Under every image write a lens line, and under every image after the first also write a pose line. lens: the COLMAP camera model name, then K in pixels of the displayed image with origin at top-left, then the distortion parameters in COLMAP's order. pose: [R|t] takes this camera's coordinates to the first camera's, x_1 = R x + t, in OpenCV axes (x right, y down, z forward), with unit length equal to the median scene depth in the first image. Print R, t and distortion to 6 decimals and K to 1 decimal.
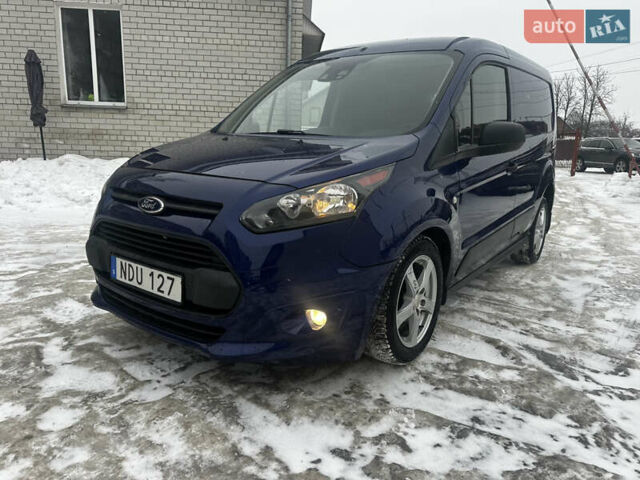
lens RADIAL K [[449.5, 0, 320.0], [0, 449.5, 240.0], [0, 0, 1]] dist [0.024780, -0.020547]
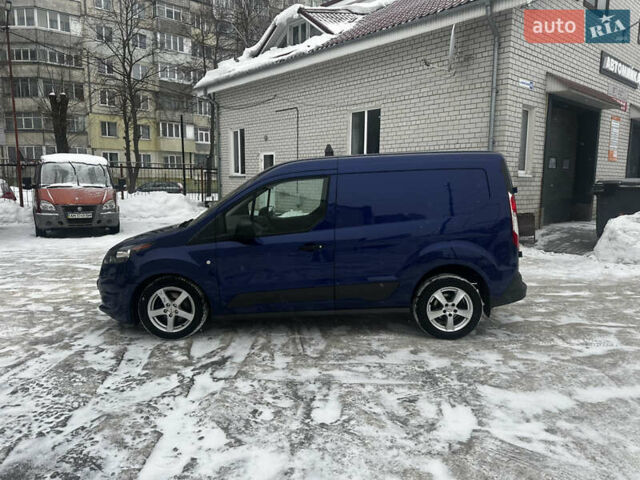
lens RADIAL K [[445.1, 0, 320.0], [0, 445.1, 240.0], [0, 0, 1]] dist [0.059893, -0.058919]
pose [[0.612957, 0.075511, -0.786500, 2.408093], [-0.143645, 0.989484, -0.016950, -0.256044], [0.776949, 0.123366, 0.617358, 0.269139]]
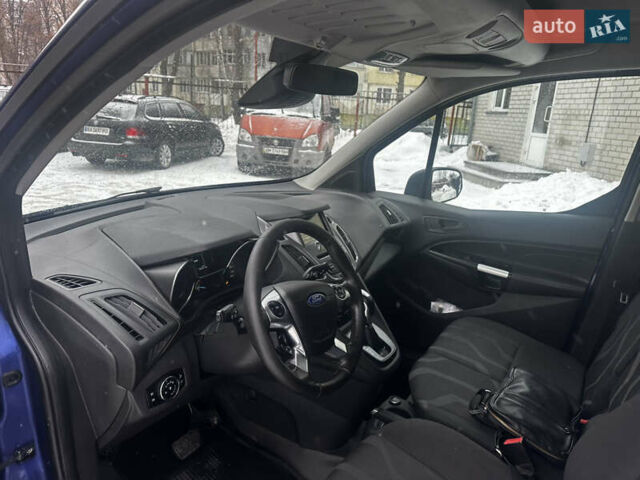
lens RADIAL K [[443.8, 0, 329.3], [0, 443.8, 239.4], [0, 0, 1]] dist [0.201576, -0.410006]
pose [[0.082125, 0.239959, -0.967303, 0.796902], [-0.253467, 0.943696, 0.212584, -0.488434], [0.963852, 0.227721, 0.138323, 1.508585]]
